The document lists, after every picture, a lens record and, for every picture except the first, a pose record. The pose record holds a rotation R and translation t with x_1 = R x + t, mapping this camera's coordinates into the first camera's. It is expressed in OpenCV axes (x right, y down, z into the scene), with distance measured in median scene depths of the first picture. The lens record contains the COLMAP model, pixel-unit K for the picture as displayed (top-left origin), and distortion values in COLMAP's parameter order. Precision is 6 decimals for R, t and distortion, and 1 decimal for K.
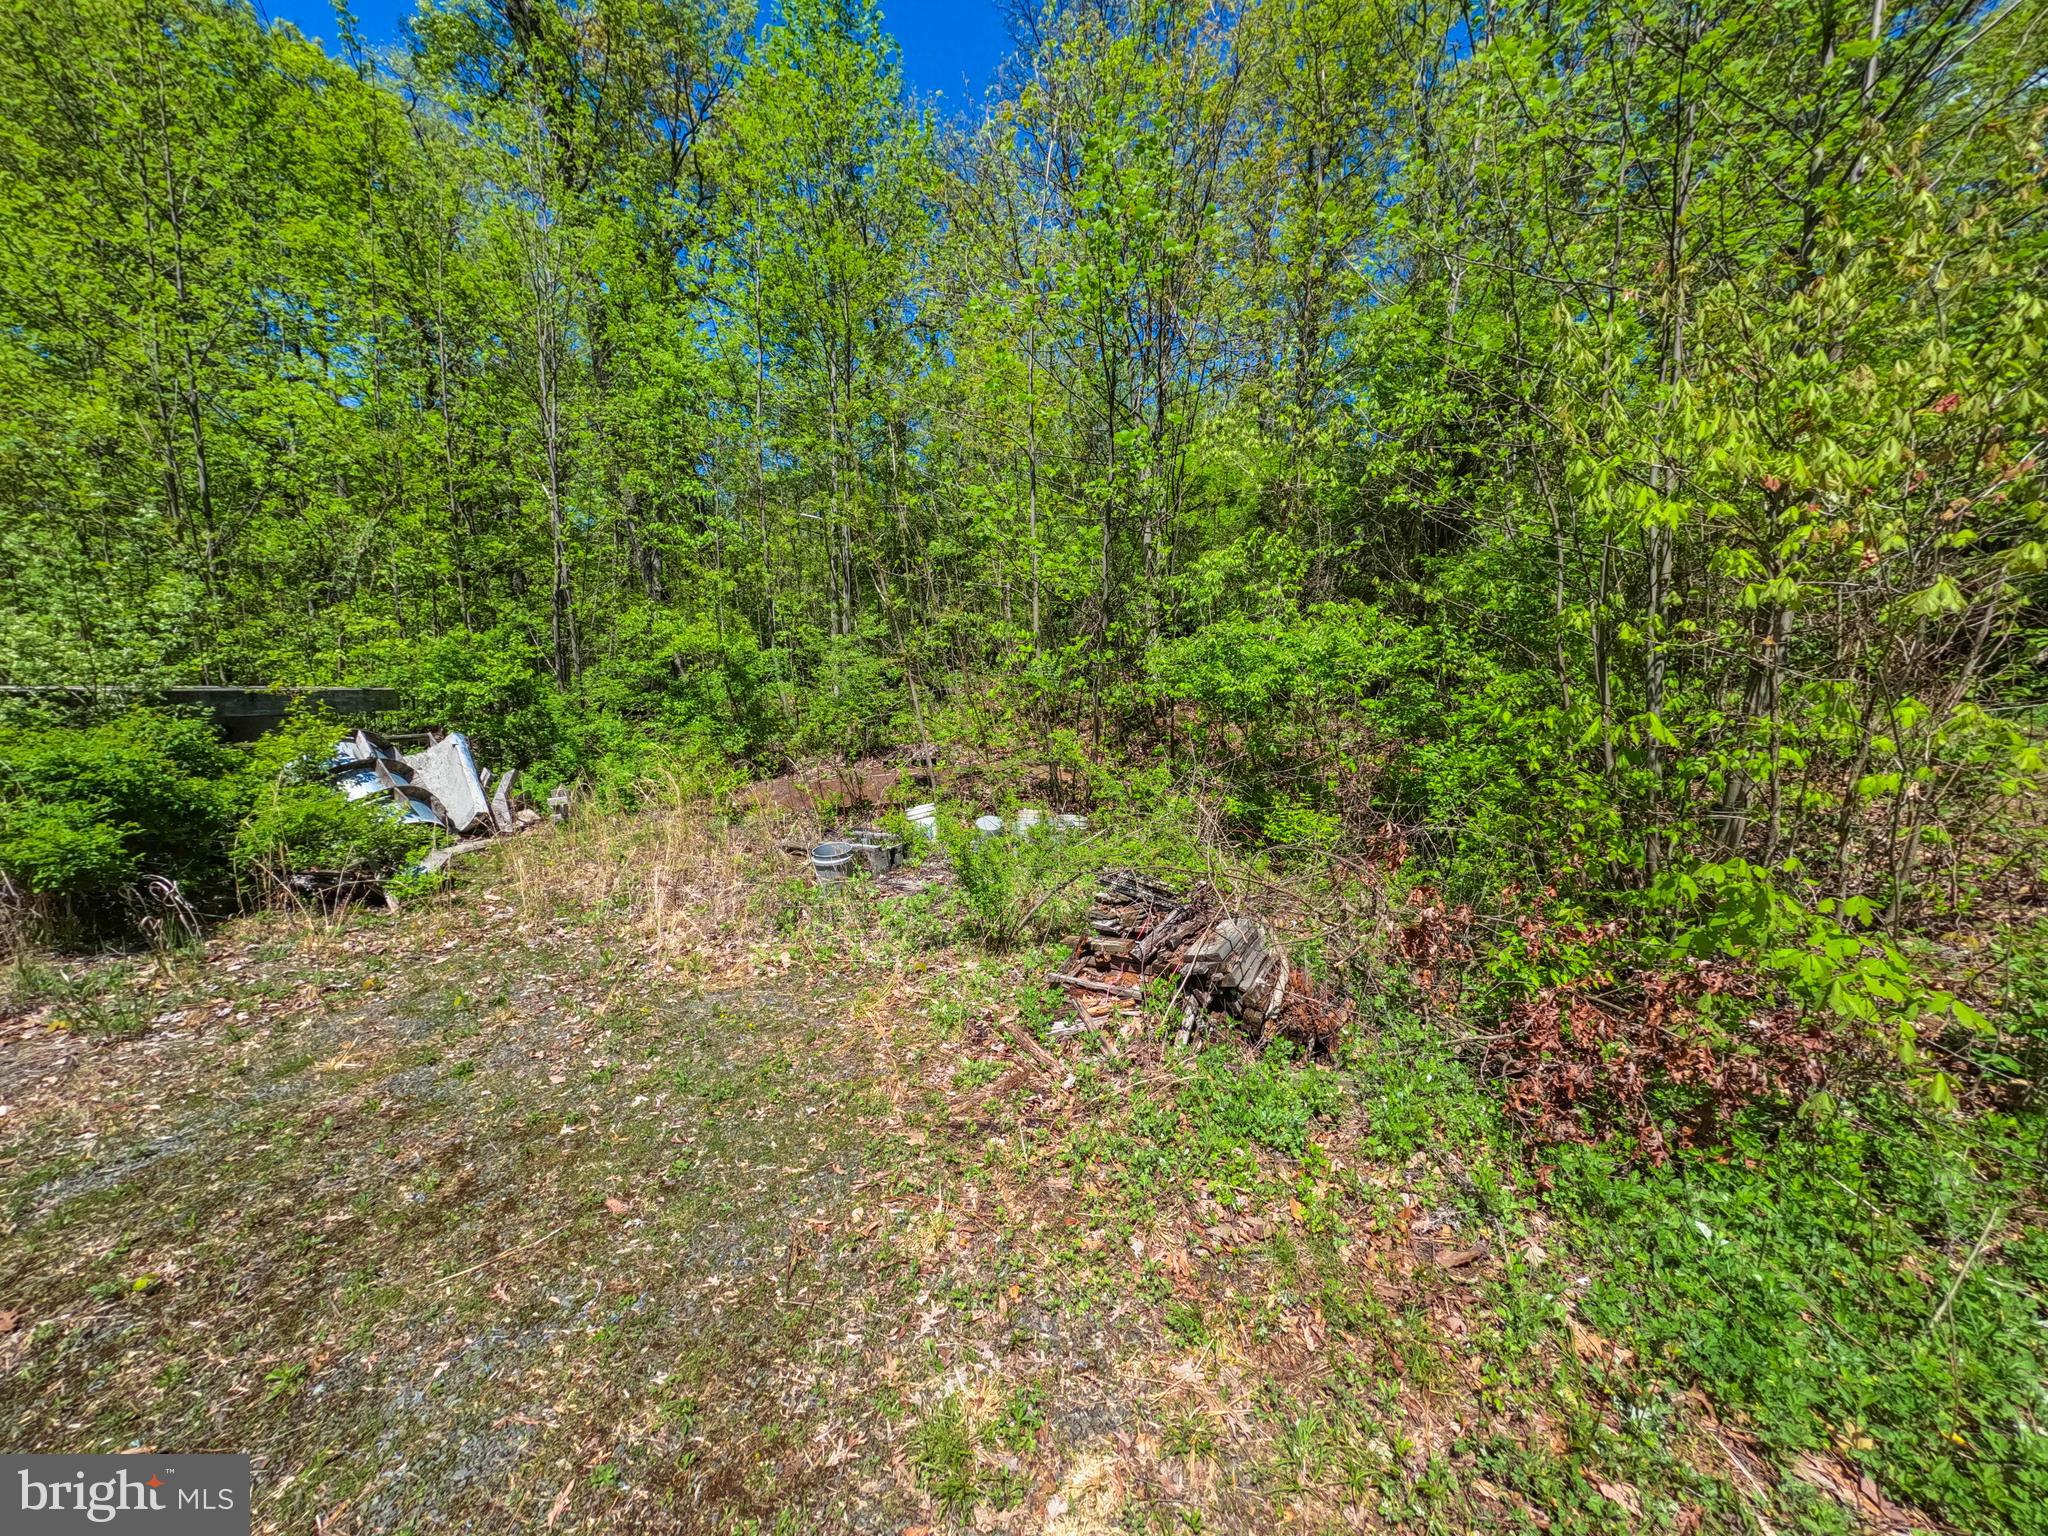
lens RADIAL K [[712.9, 0, 1026.1], [0, 712.9, 766.4], [0, 0, 1]] dist [-0.005426, -0.000438]
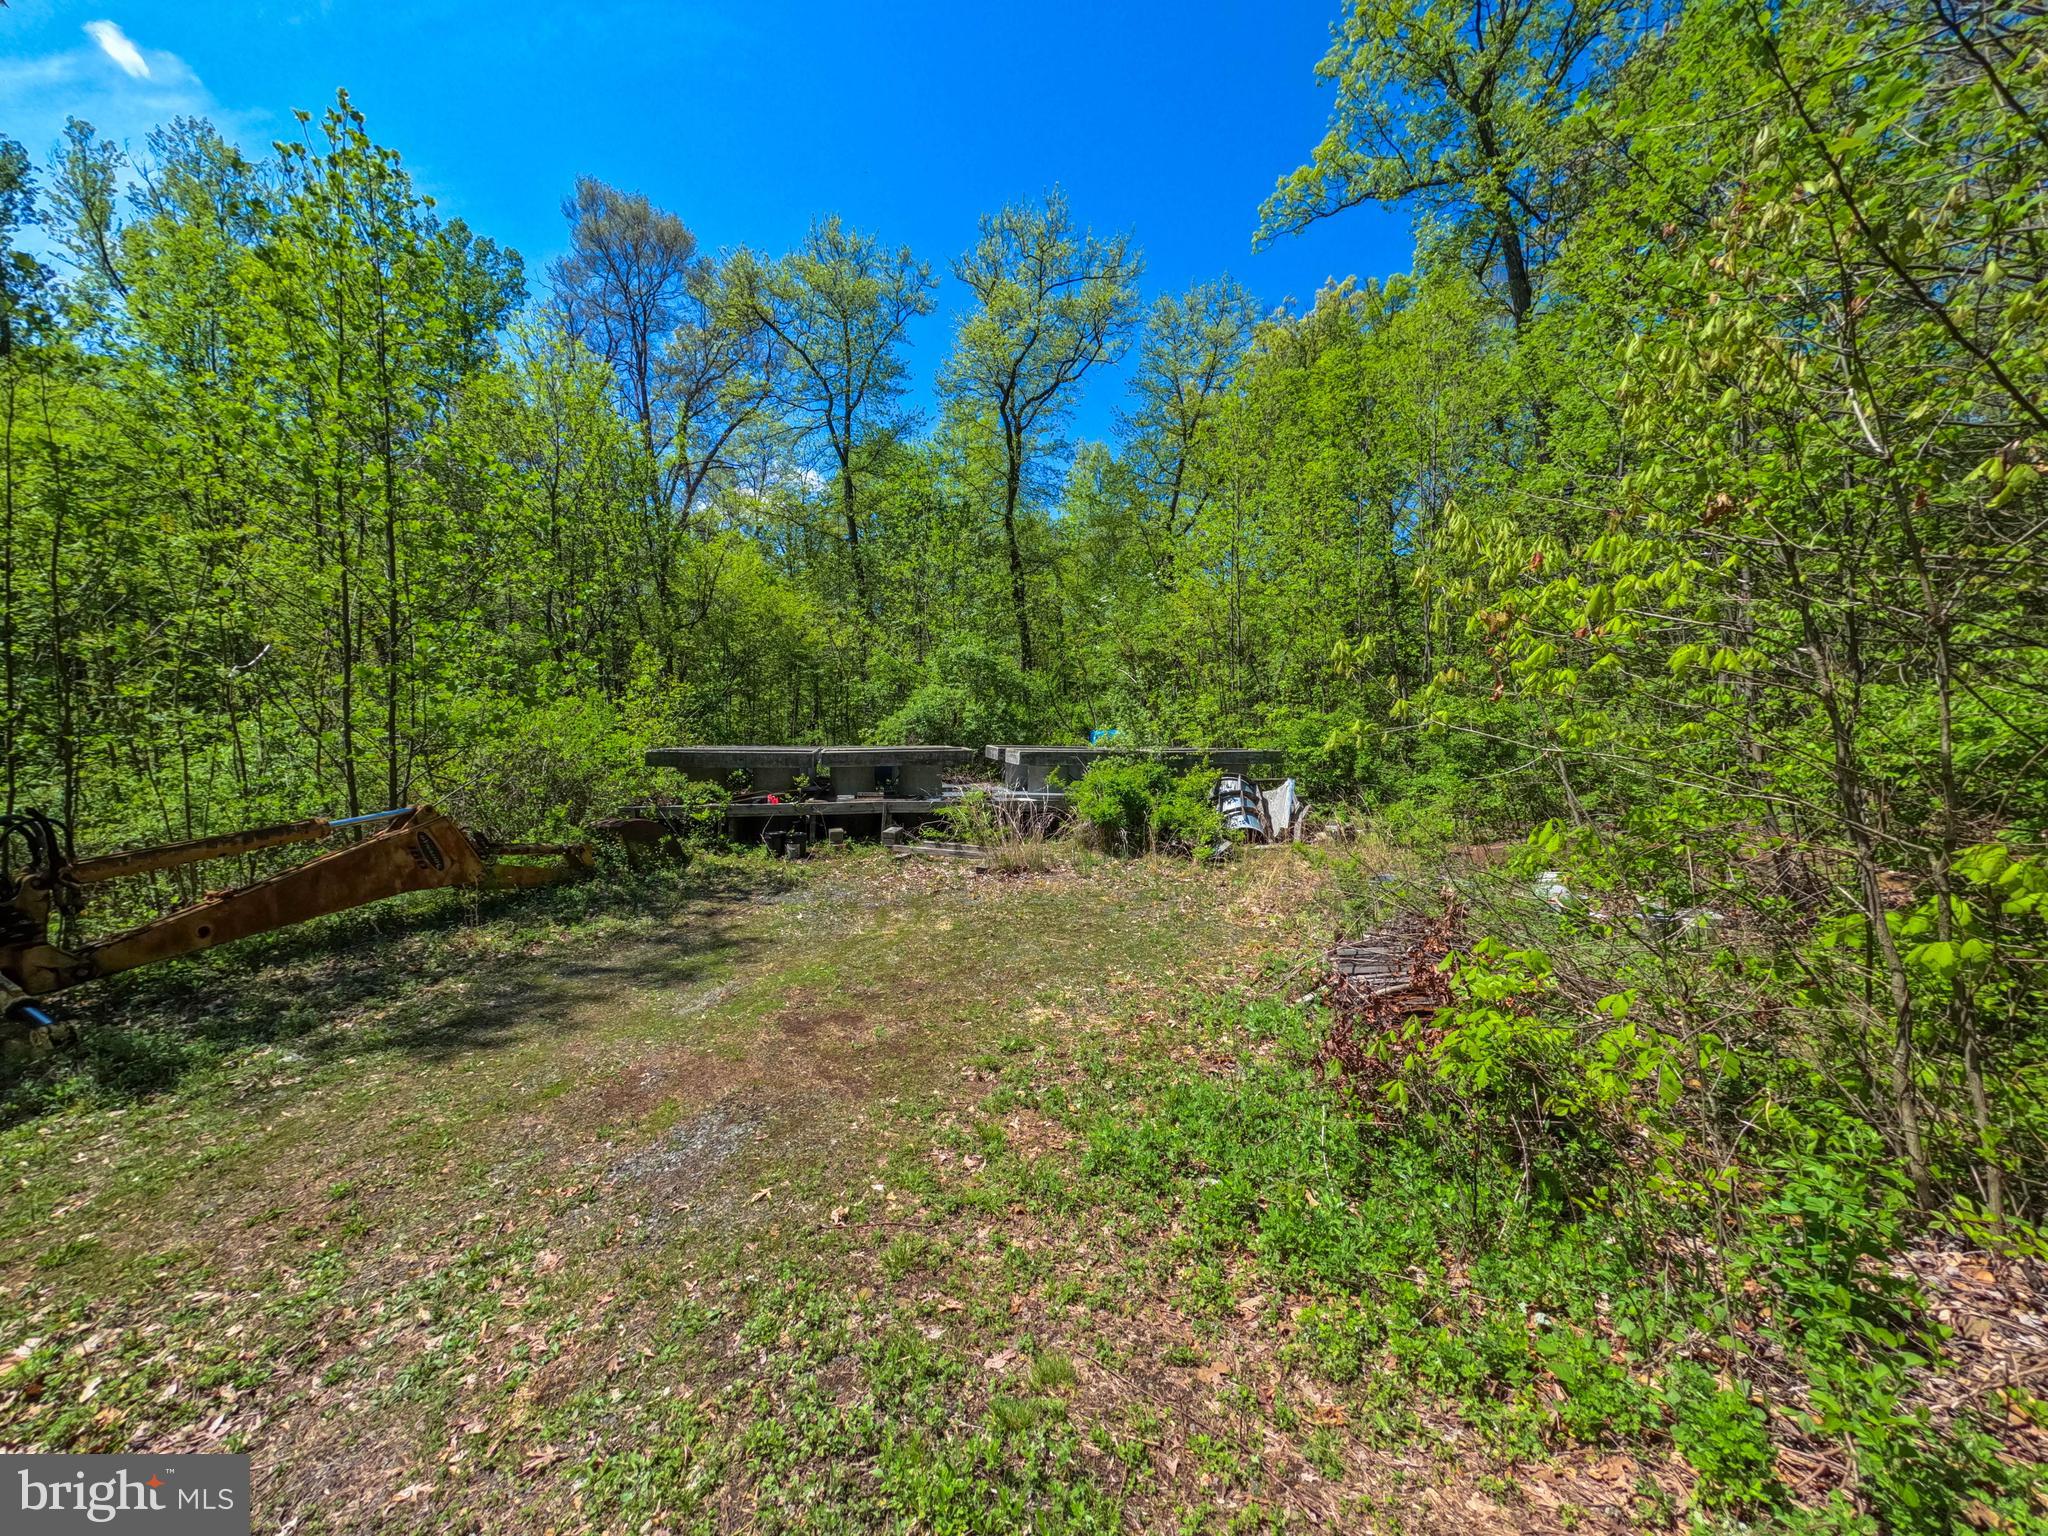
lens RADIAL K [[712.9, 0, 1026.1], [0, 712.9, 766.4], [0, 0, 1]] dist [-0.005426, -0.000438]
pose [[0.259958, 0.032876, -0.965060, 1.031399], [-0.096728, 0.995280, 0.007850, -0.049664], [0.960763, 0.091308, 0.261911, -0.025904]]
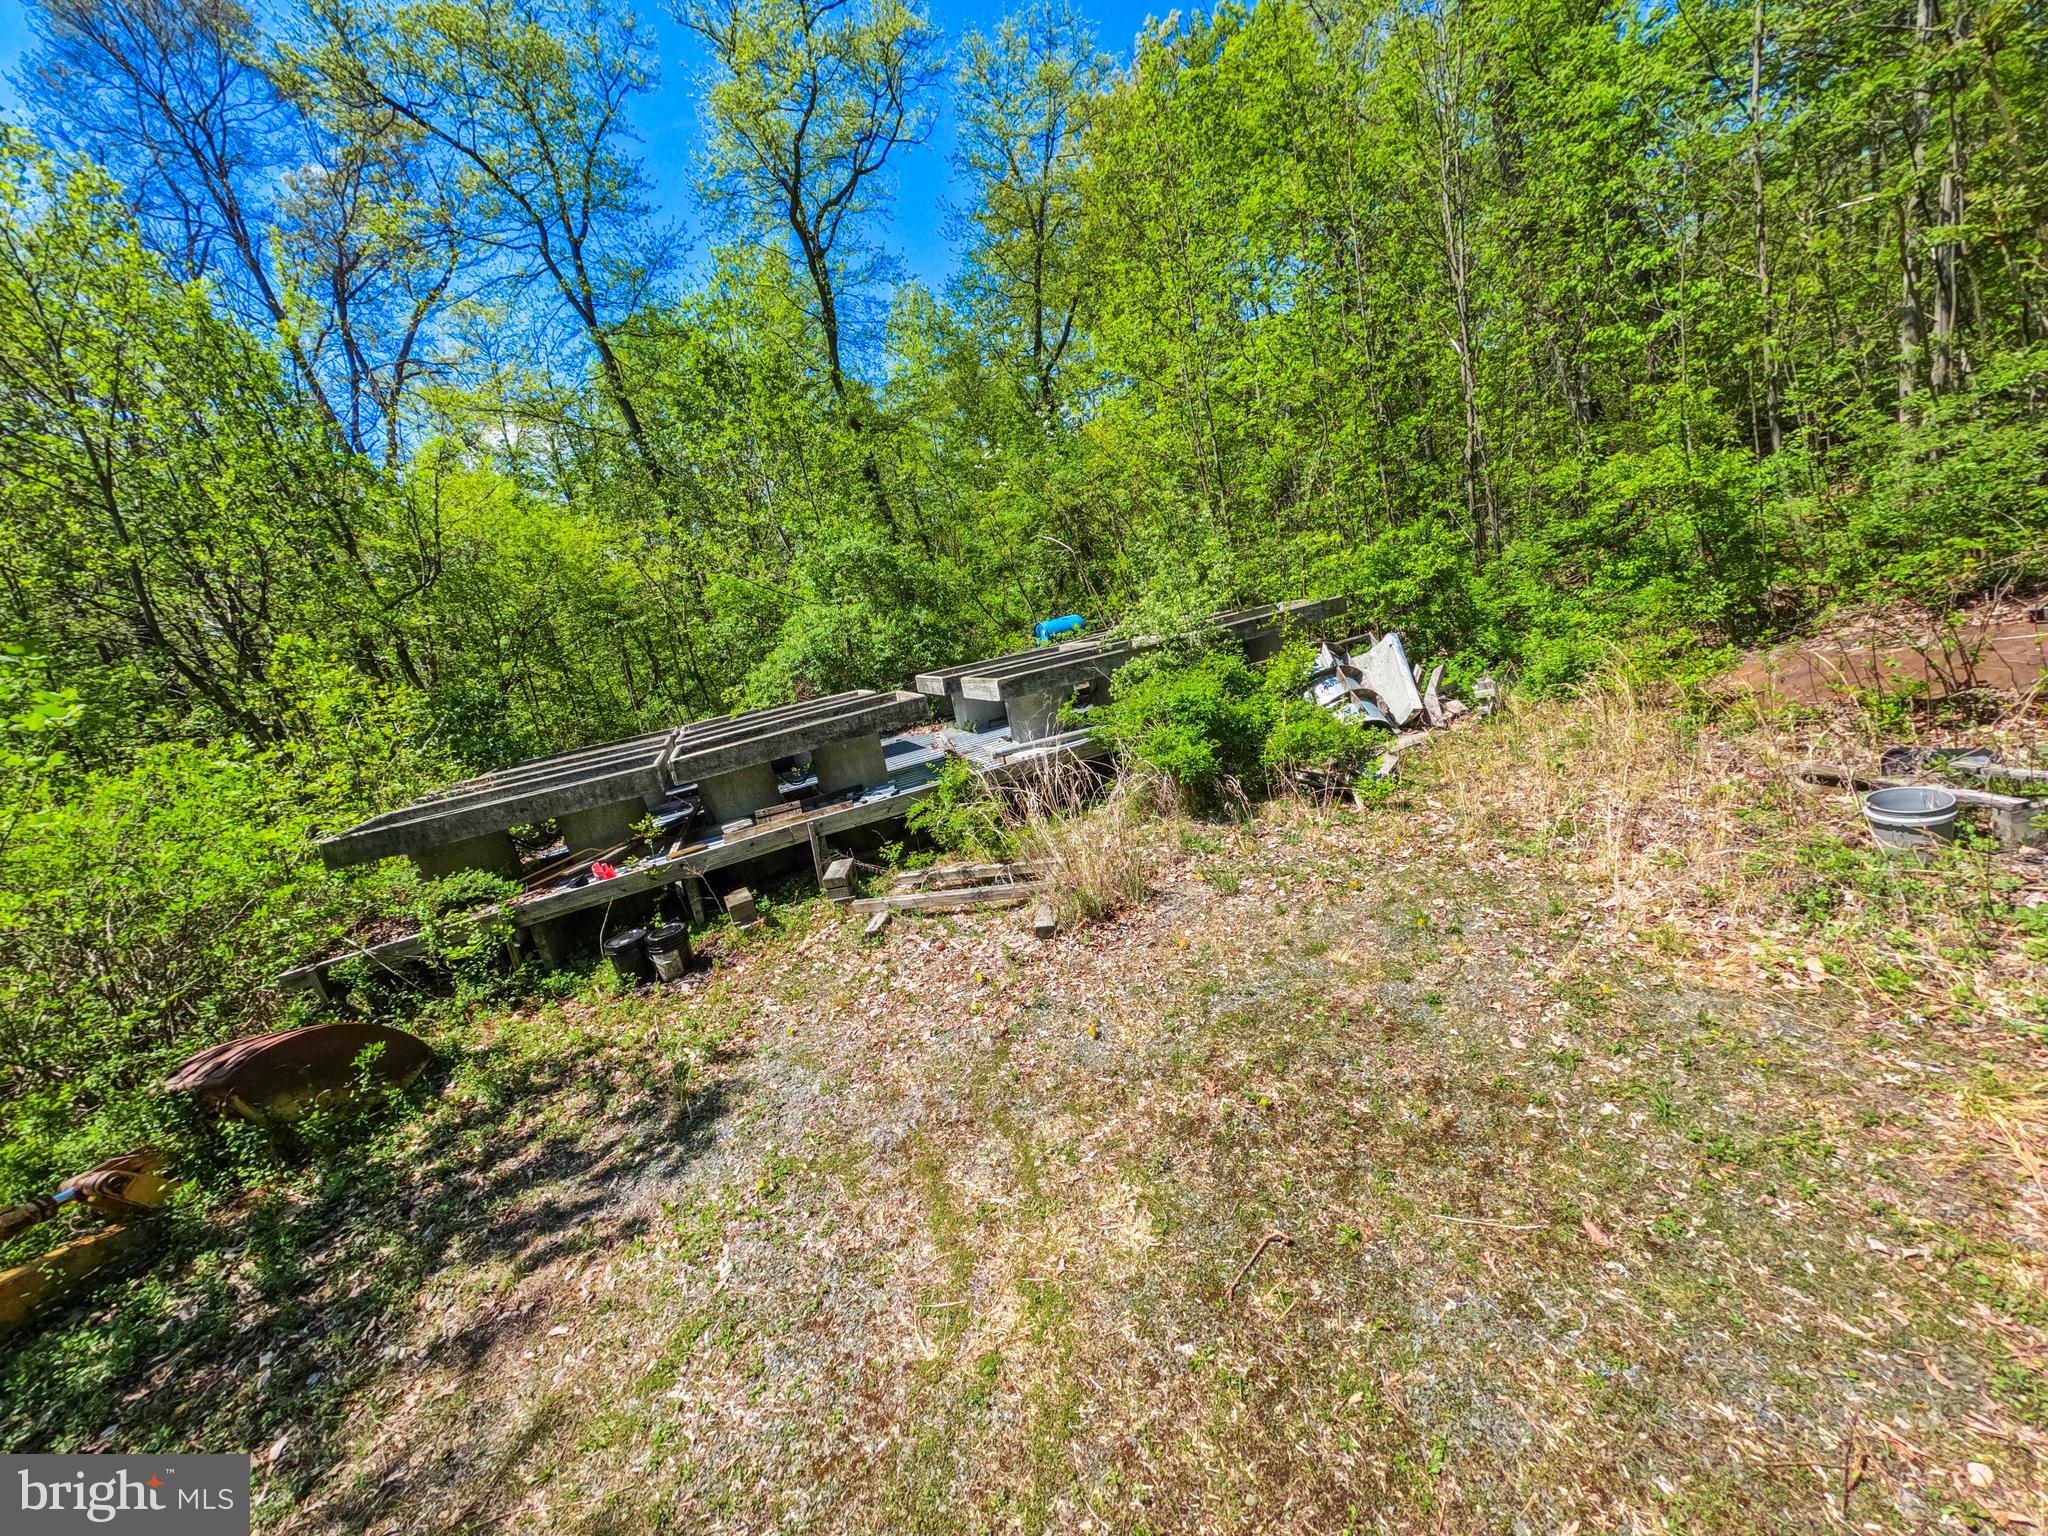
lens RADIAL K [[712.9, 0, 1026.1], [0, 712.9, 766.4], [0, 0, 1]] dist [-0.005426, -0.000438]
pose [[0.425352, 0.089627, -0.900579, -0.036452], [0.118080, 0.981082, 0.153410, -0.134927], [0.897292, -0.171594, 0.406722, -0.008676]]
